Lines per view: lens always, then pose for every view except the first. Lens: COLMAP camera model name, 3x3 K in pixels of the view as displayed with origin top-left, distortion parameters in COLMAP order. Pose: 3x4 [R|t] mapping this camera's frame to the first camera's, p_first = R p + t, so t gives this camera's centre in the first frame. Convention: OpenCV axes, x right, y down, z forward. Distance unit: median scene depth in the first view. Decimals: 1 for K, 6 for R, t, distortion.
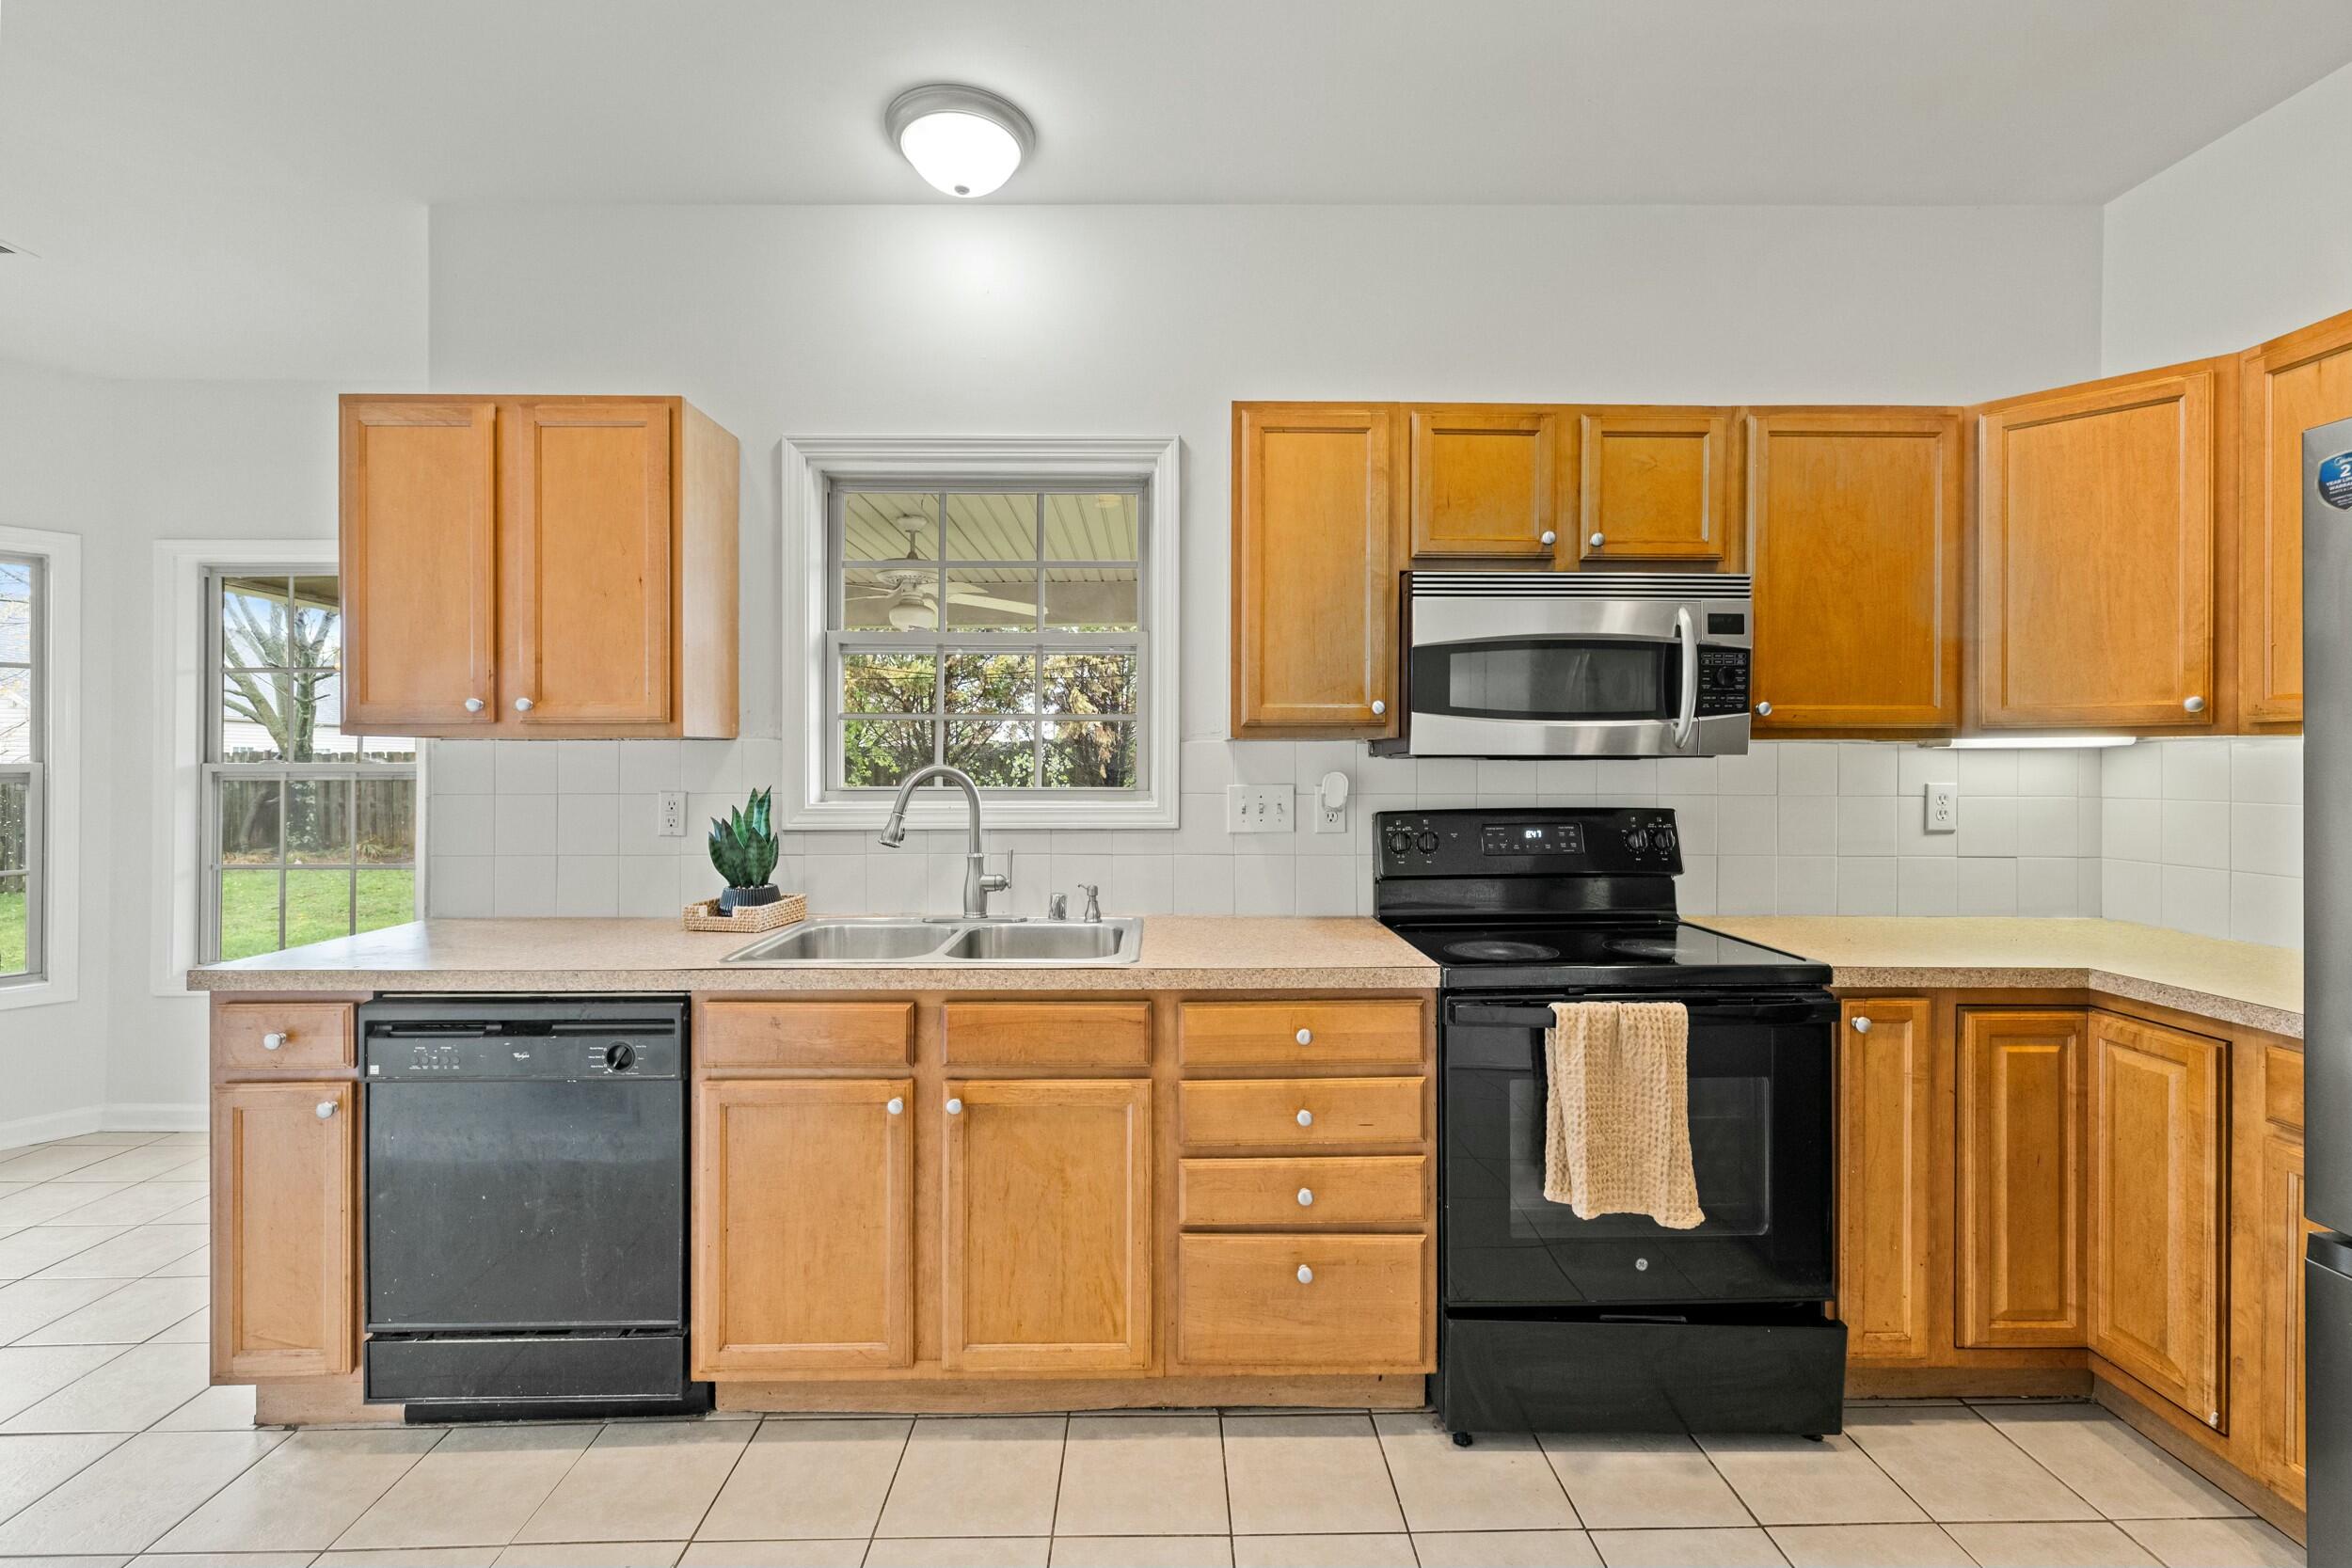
lens RADIAL K [[995.8, 0, 1173.0], [0, 995.8, 765.7], [0, 0, 1]] dist [0.000231, 0.000879]
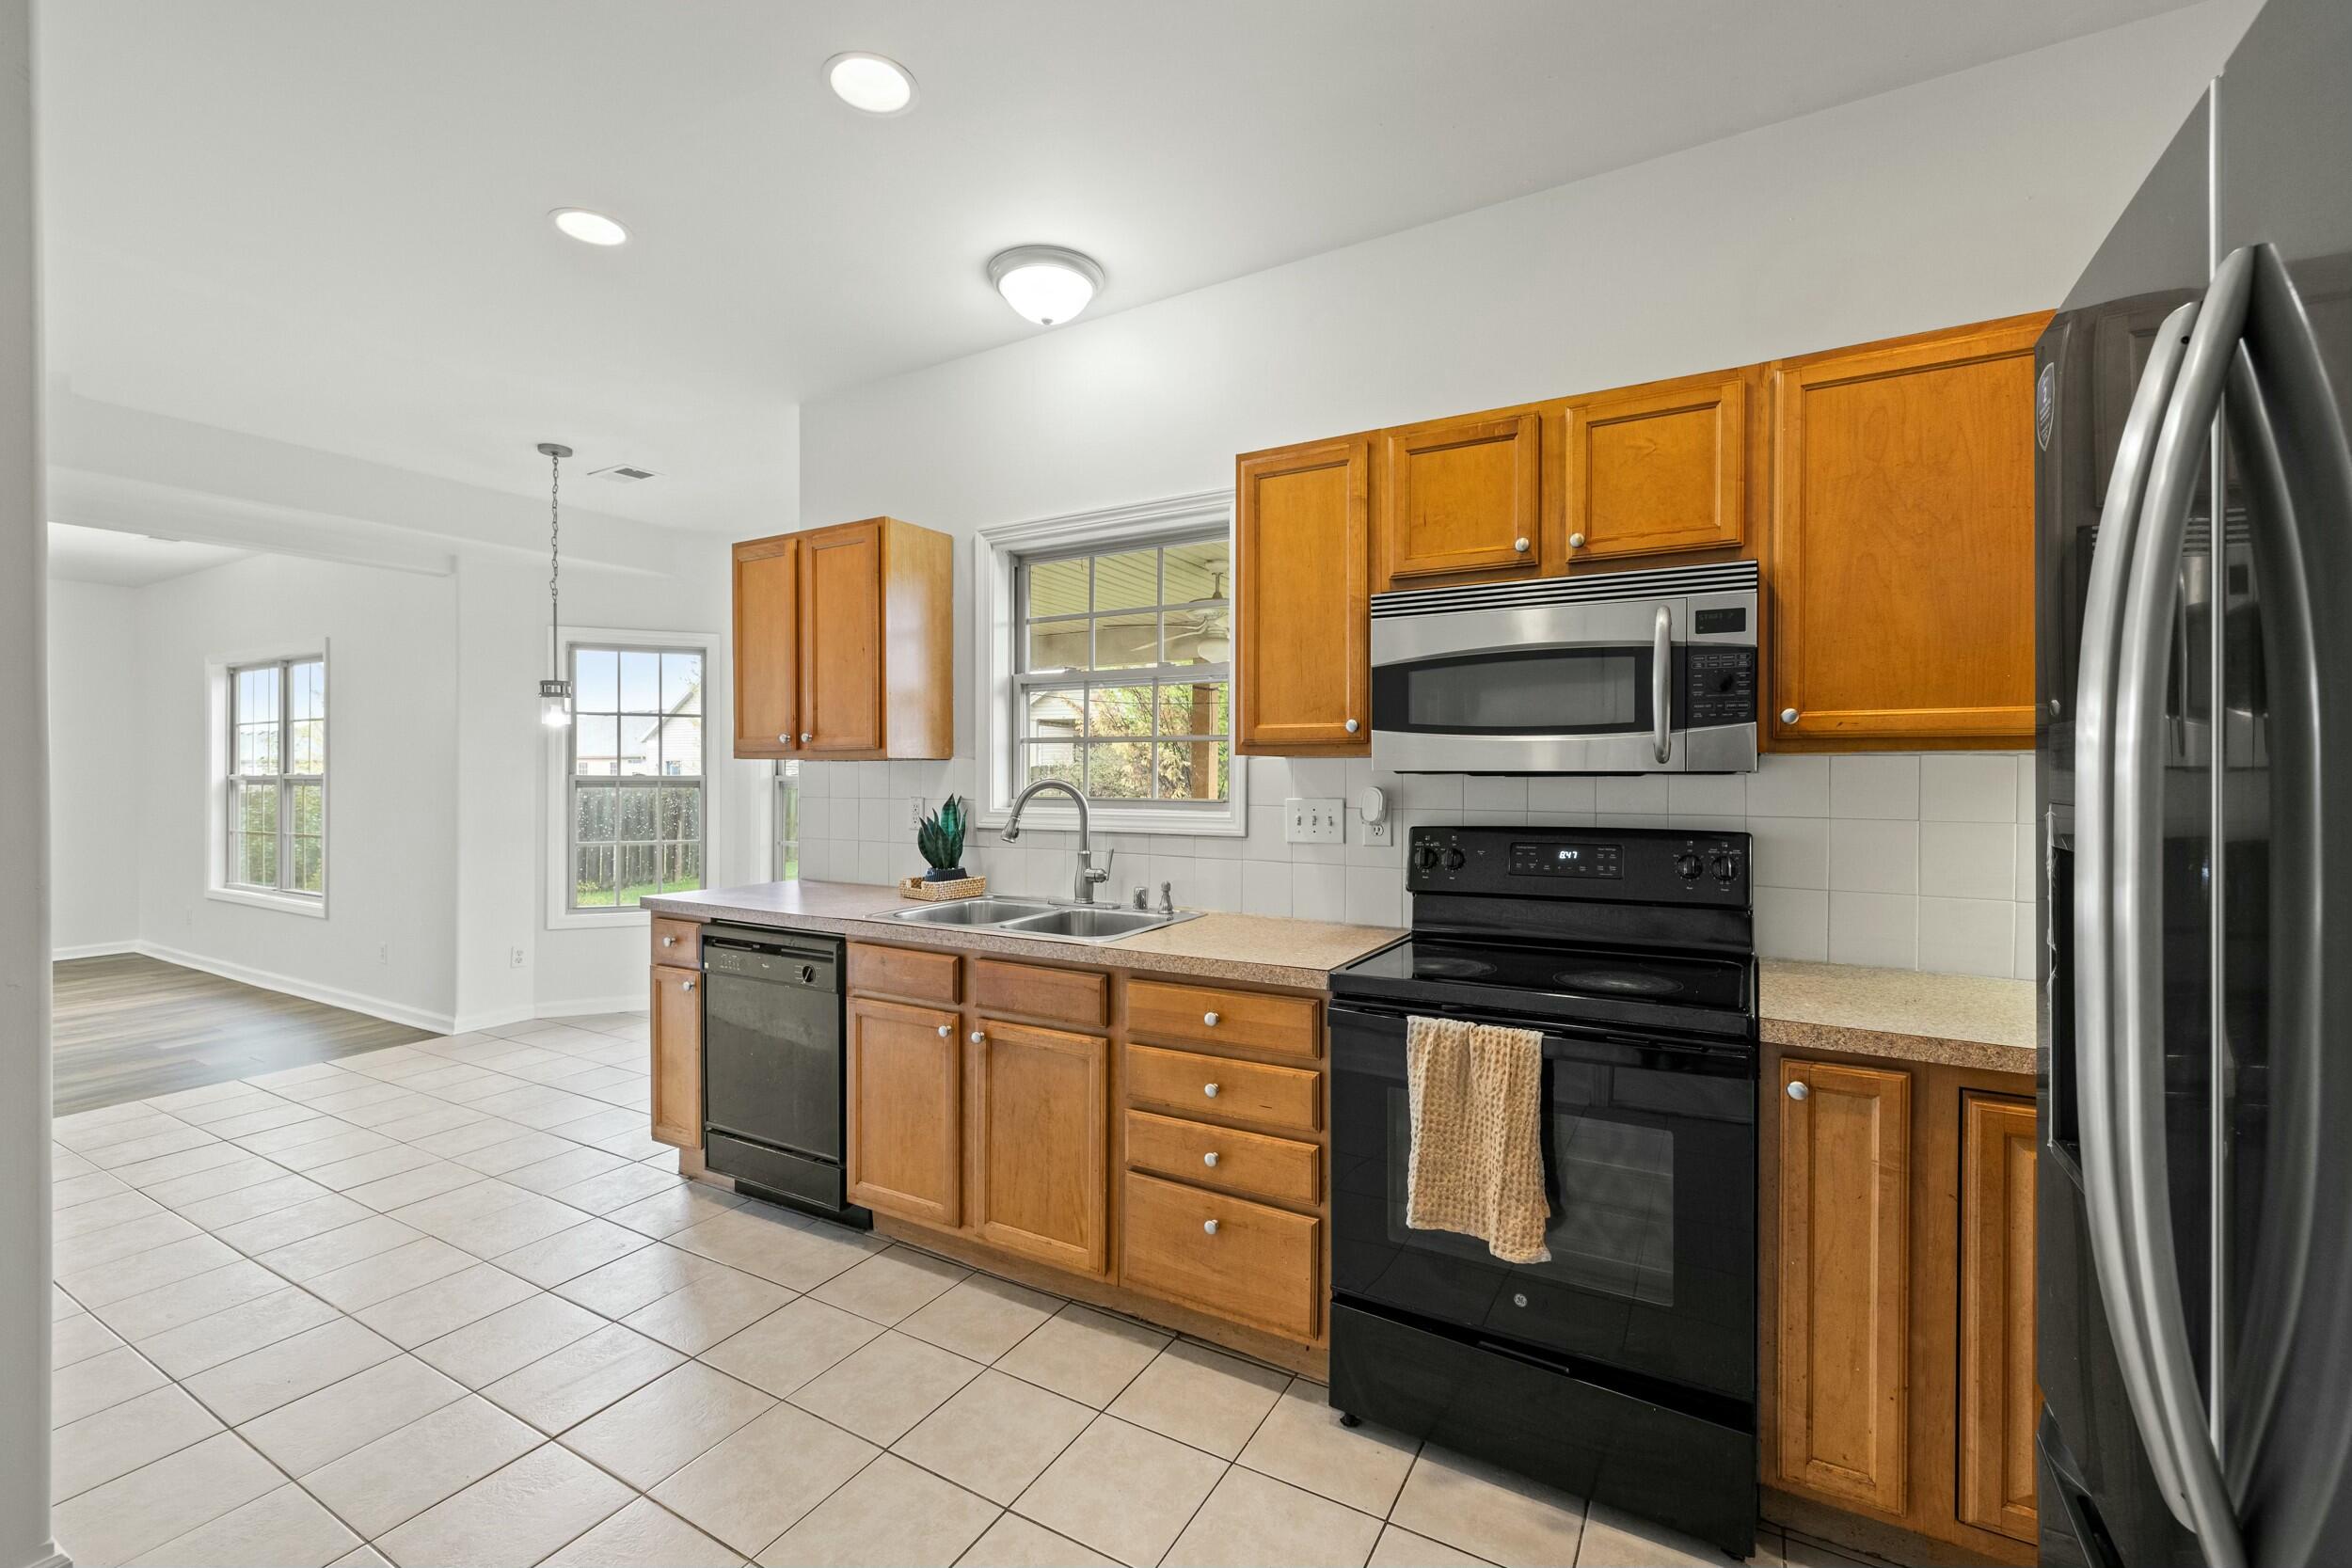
lens RADIAL K [[995.8, 0, 1177.7], [0, 995.8, 787.3], [0, 0, 1]] dist [0.000231, 0.000879]
pose [[0.856467, 0.007877, -0.516142, 0.660242], [-0.003762, 0.999952, 0.009019, -0.002715], [0.516189, -0.005783, 0.856455, 0.006577]]
